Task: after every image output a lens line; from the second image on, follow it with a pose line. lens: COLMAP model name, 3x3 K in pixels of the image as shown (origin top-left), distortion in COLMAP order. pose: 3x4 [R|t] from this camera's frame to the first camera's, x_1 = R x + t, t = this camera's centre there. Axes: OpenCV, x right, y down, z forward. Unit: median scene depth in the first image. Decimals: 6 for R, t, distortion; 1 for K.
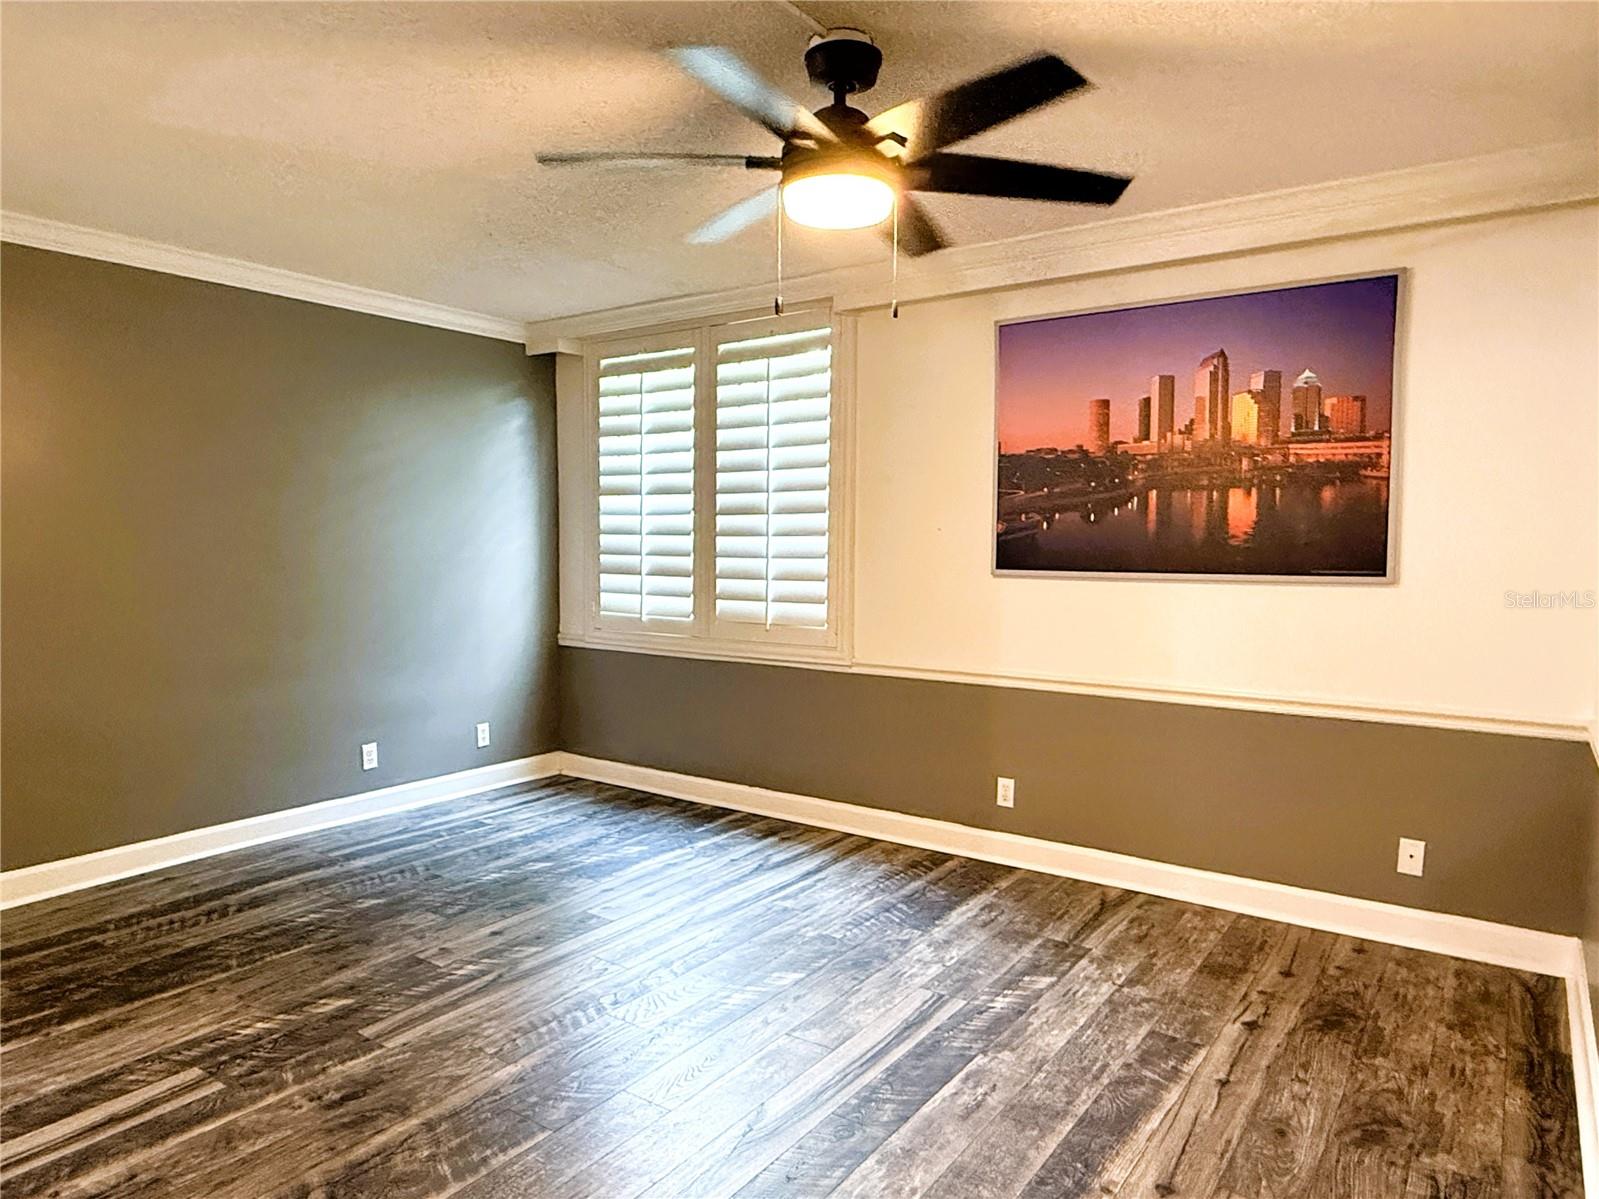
lens RADIAL K [[1013.9, 0, 796.5], [0, 1013.9, 613.2], [0, 0, 1]] dist [0.000448, -0.001839]
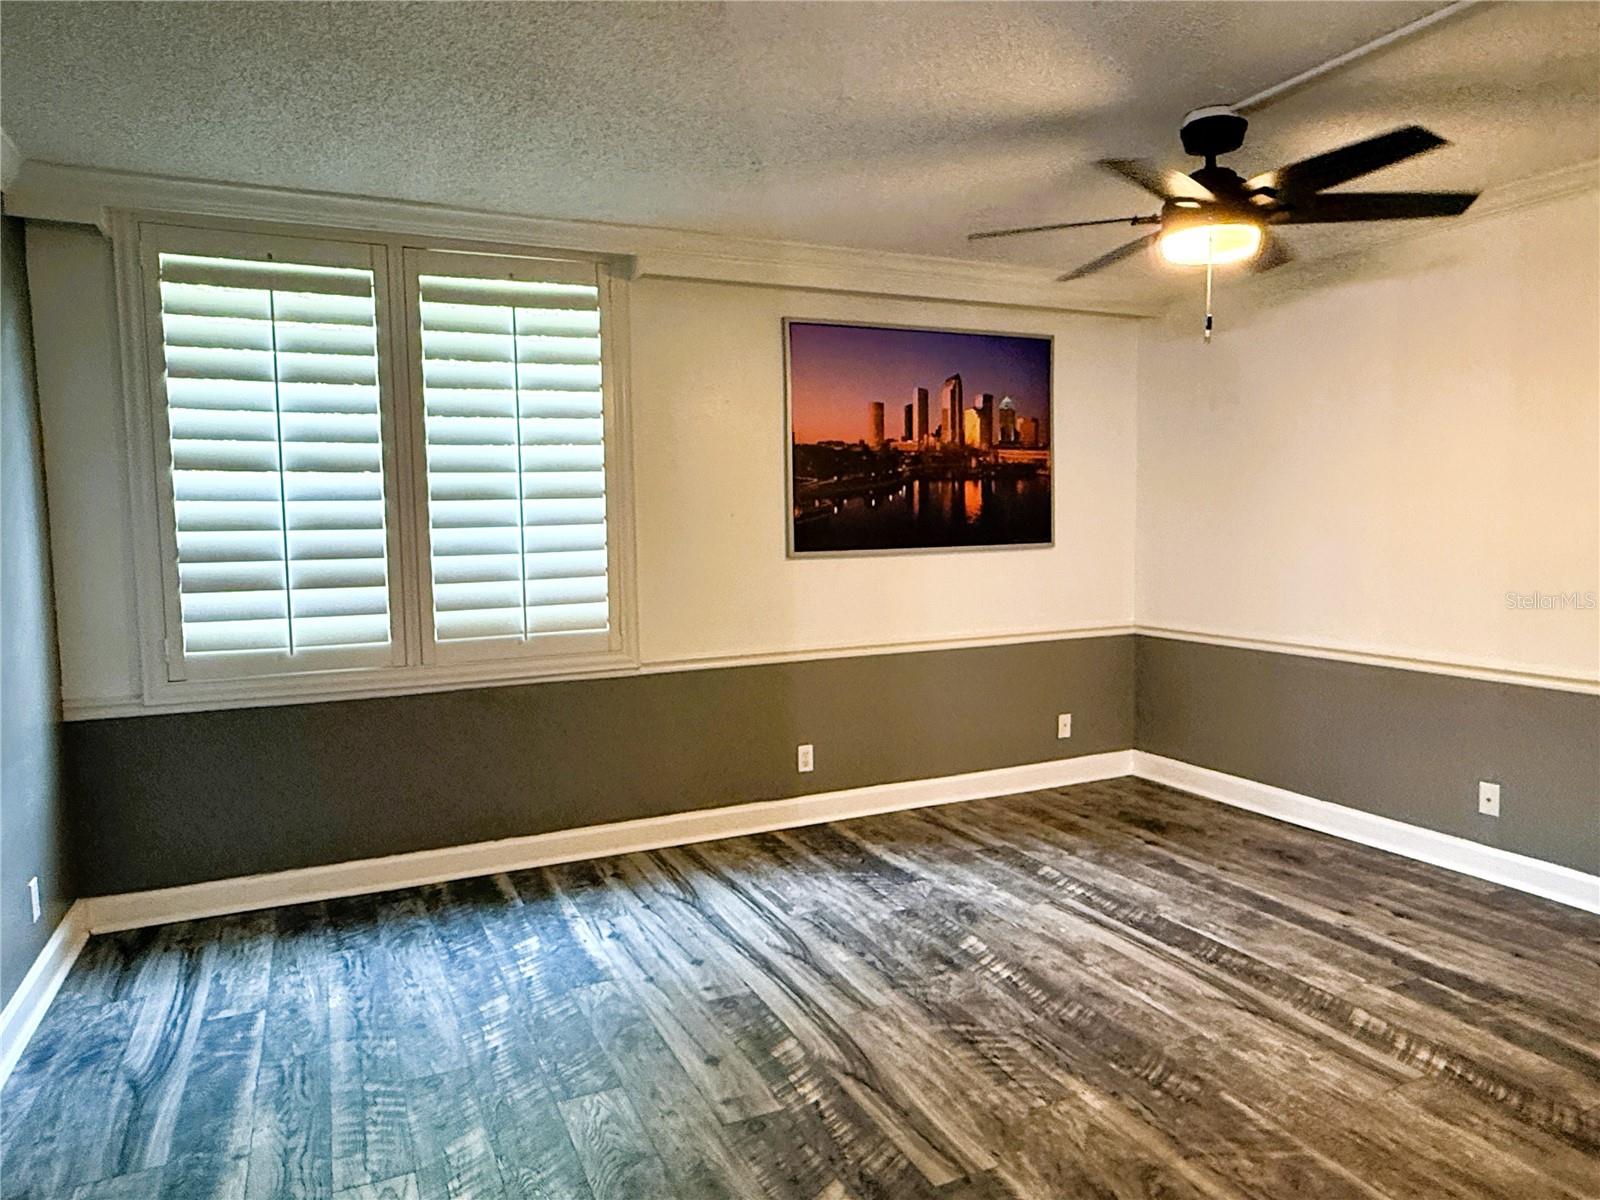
lens RADIAL K [[1026.8, 0, 800.1], [0, 1026.8, 607.3], [0, 0, 1]] dist [0.000722, 0.000120]
pose [[0.498060, -0.087913, 0.862674, -0.803407], [0.084046, 0.995058, 0.052880, -0.045653], [-0.863060, 0.046166, 0.502988, 0.498498]]
